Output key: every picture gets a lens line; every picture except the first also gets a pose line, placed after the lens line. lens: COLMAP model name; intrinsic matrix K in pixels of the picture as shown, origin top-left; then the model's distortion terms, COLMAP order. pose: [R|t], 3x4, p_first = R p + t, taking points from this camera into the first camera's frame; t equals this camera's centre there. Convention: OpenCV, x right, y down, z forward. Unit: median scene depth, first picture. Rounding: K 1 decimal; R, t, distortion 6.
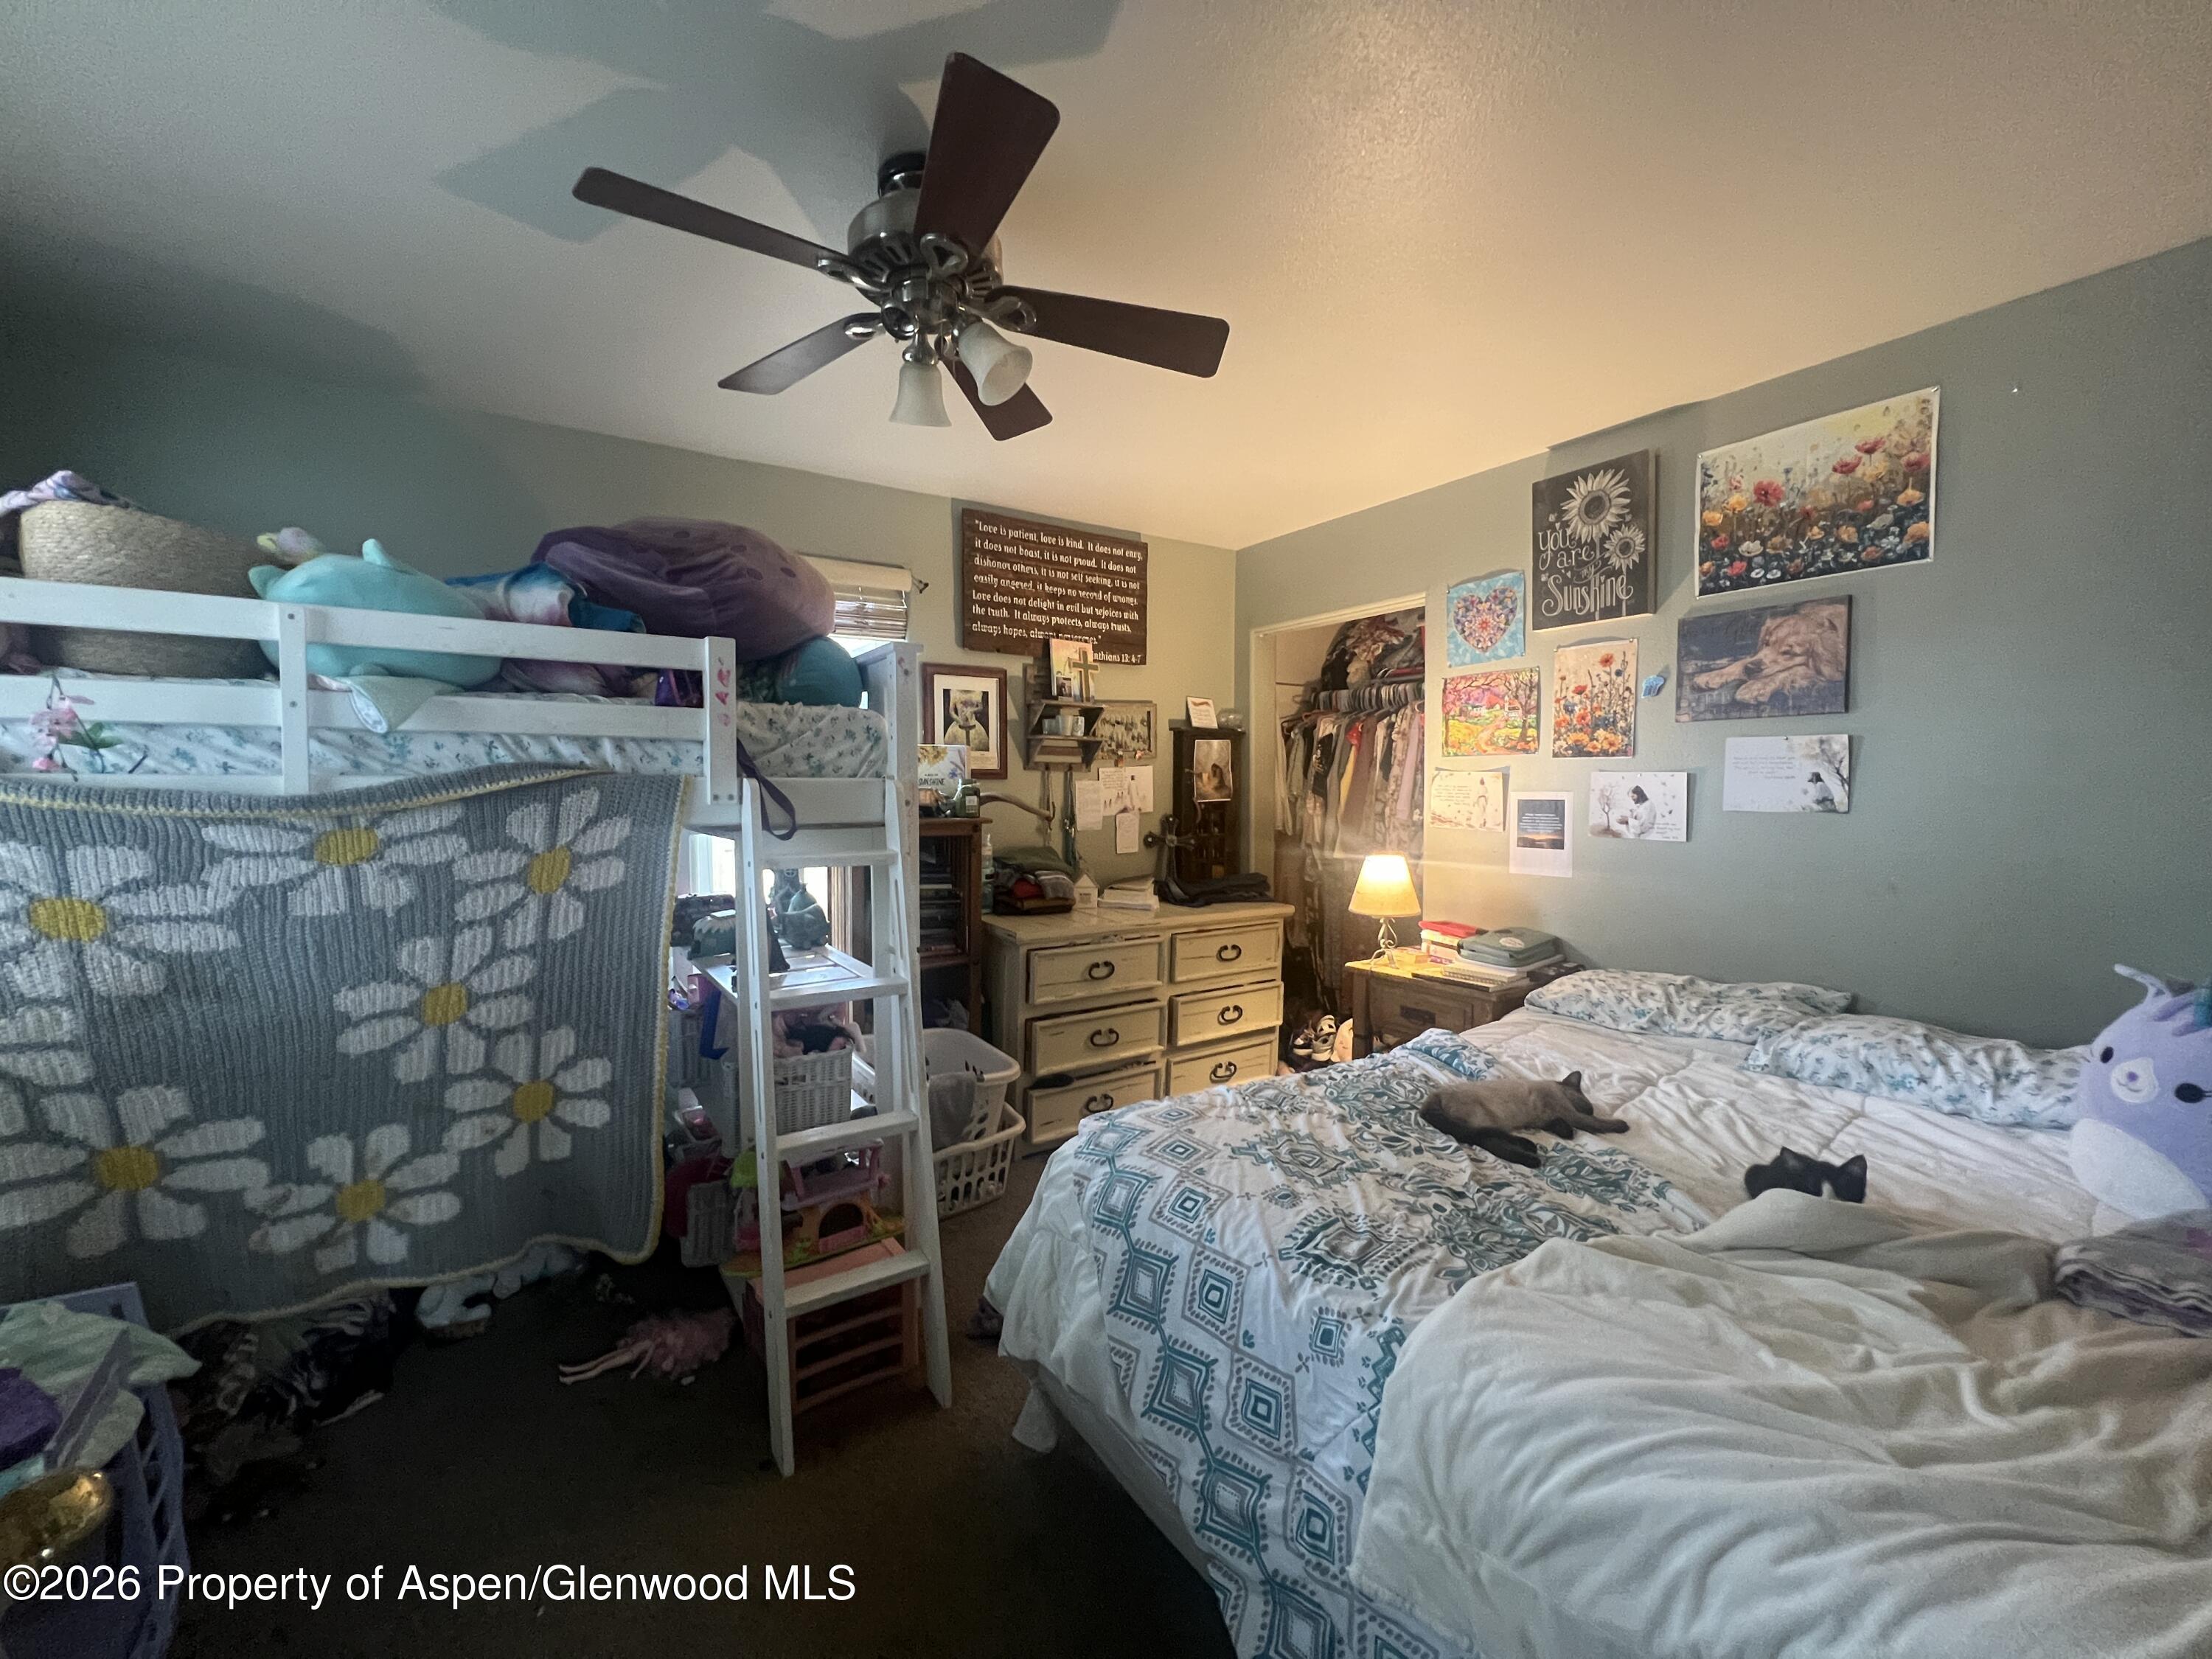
lens RADIAL K [[883.9, 0, 1097.0], [0, 883.9, 826.5], [0, 0, 1]] dist [-0.003130, -0.000102]
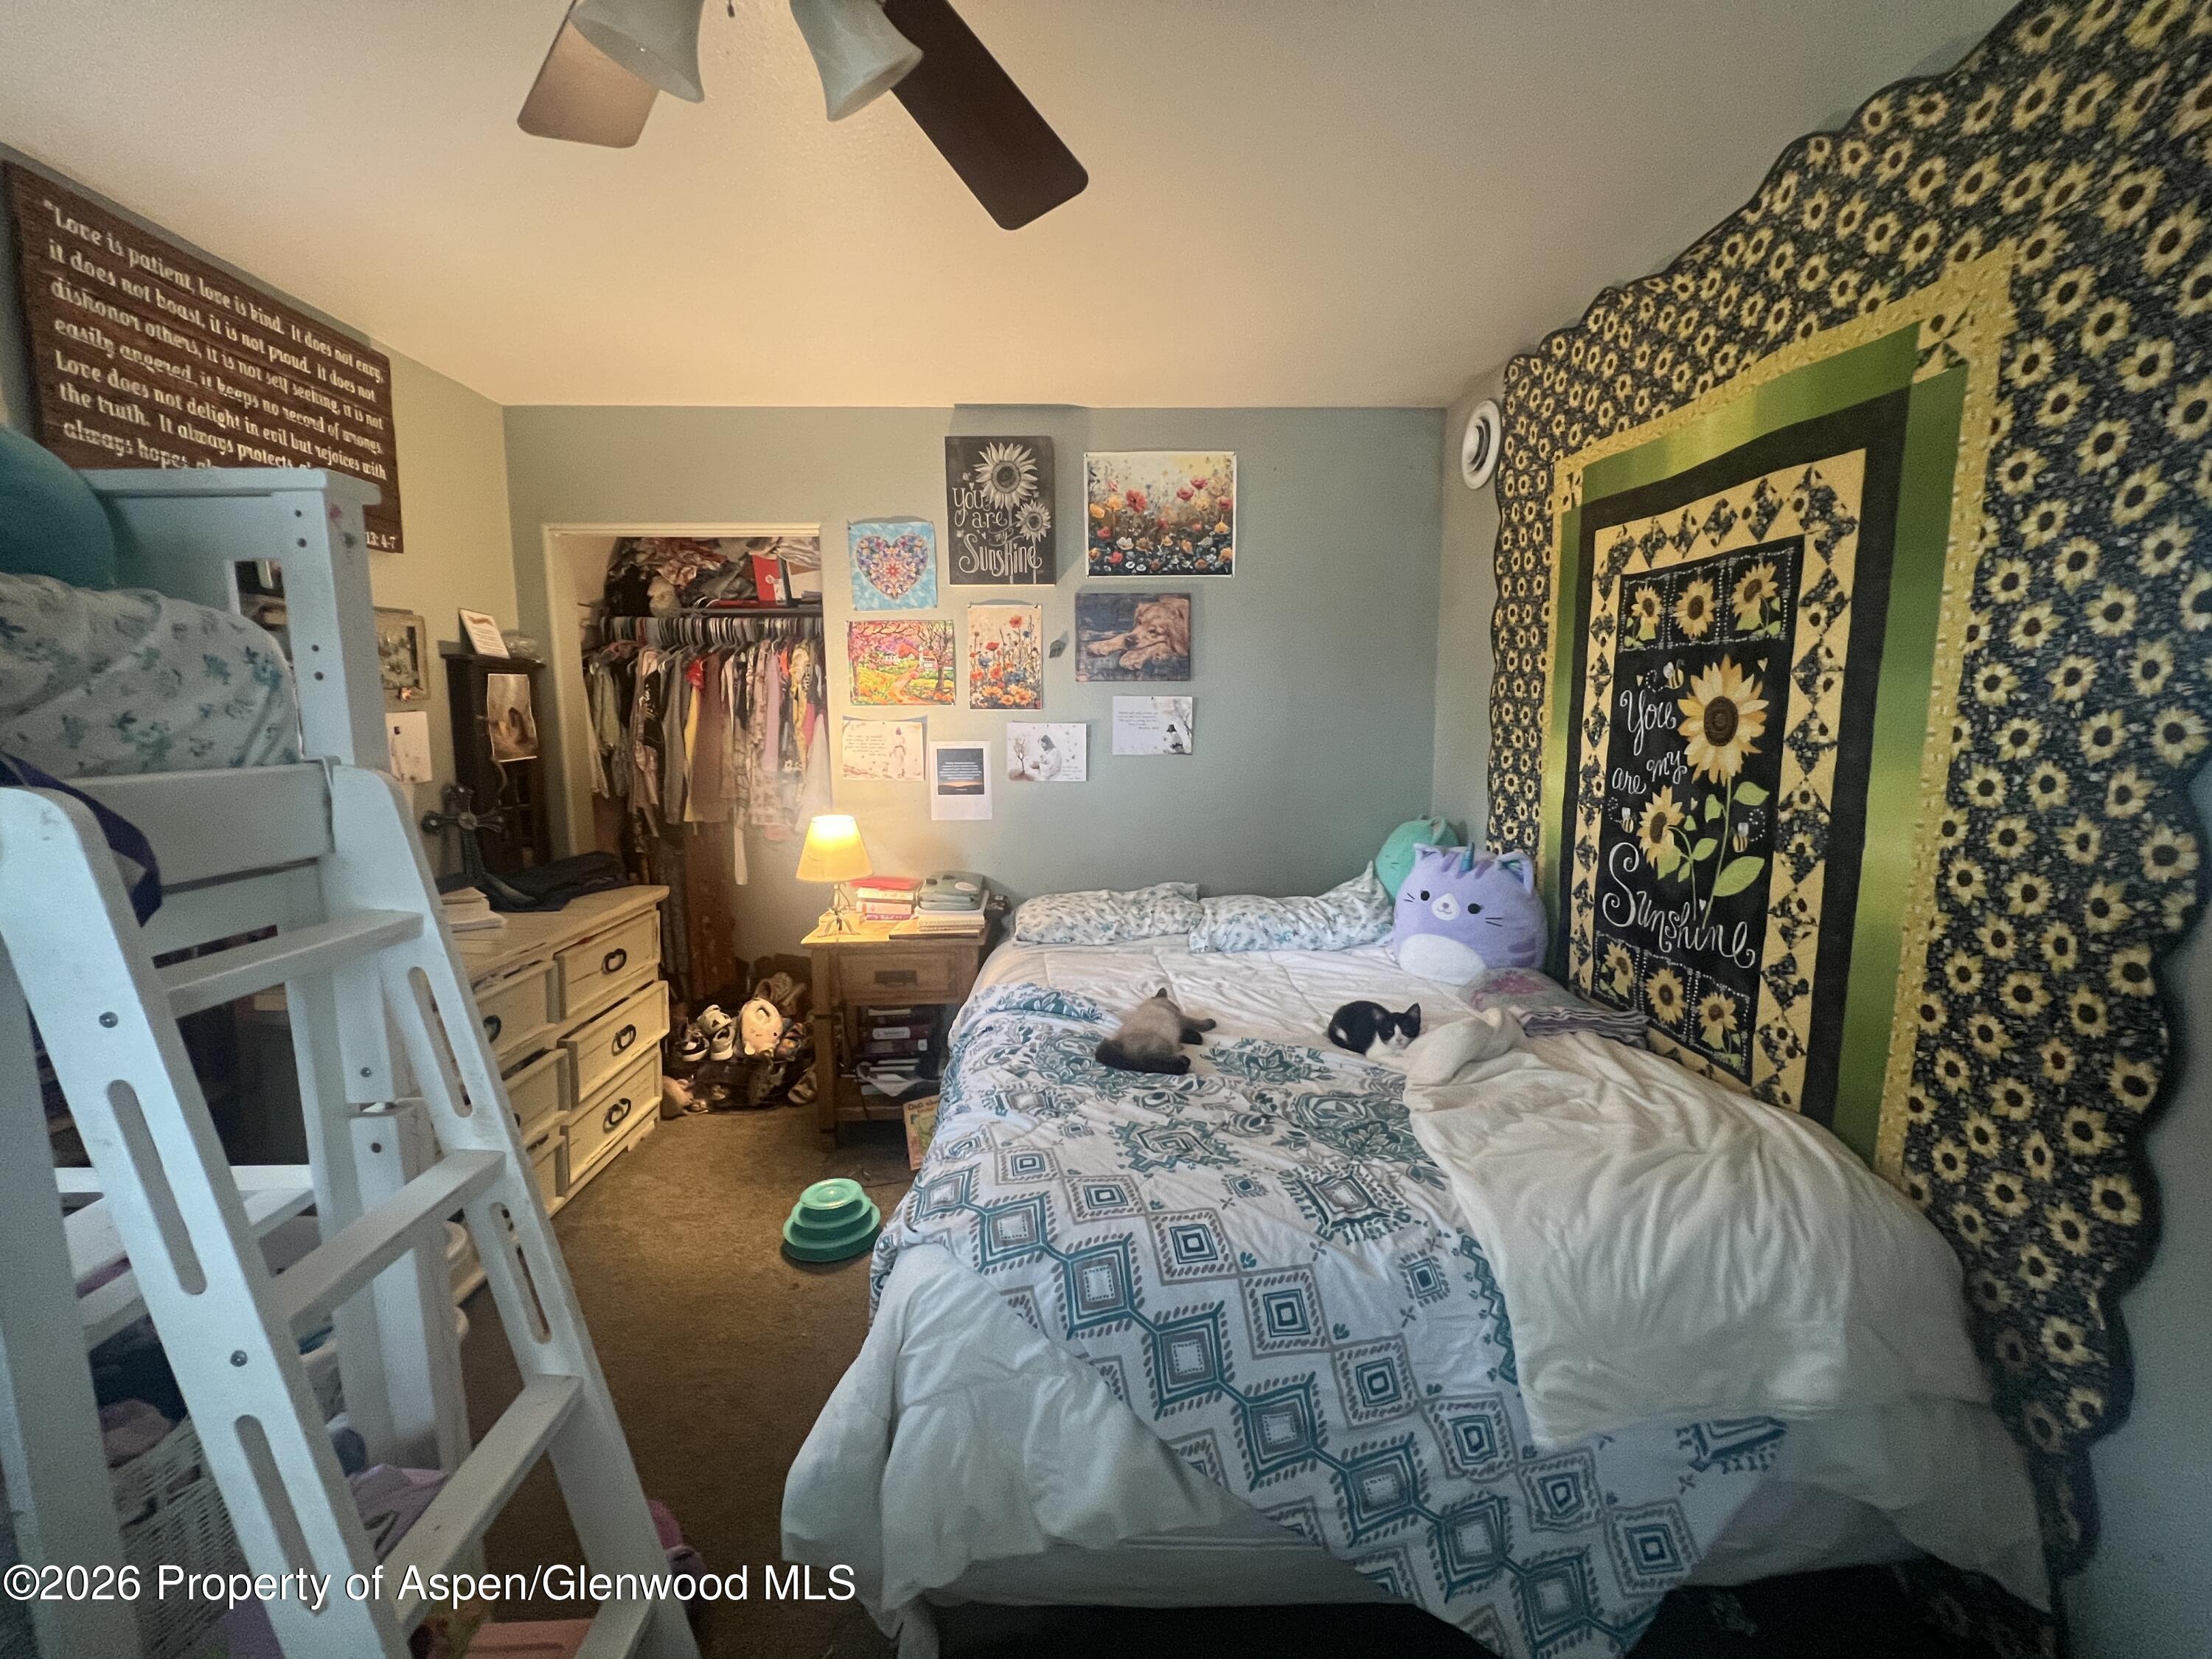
lens RADIAL K [[883.9, 0, 1100.2], [0, 883.9, 827.7], [0, 0, 1]] dist [-0.003130, -0.000102]
pose [[0.535905, -0.108786, 0.837240, -0.307477], [0.042628, 0.993886, 0.101854, -0.037622], [-0.843201, -0.018895, 0.537266, 0.294997]]
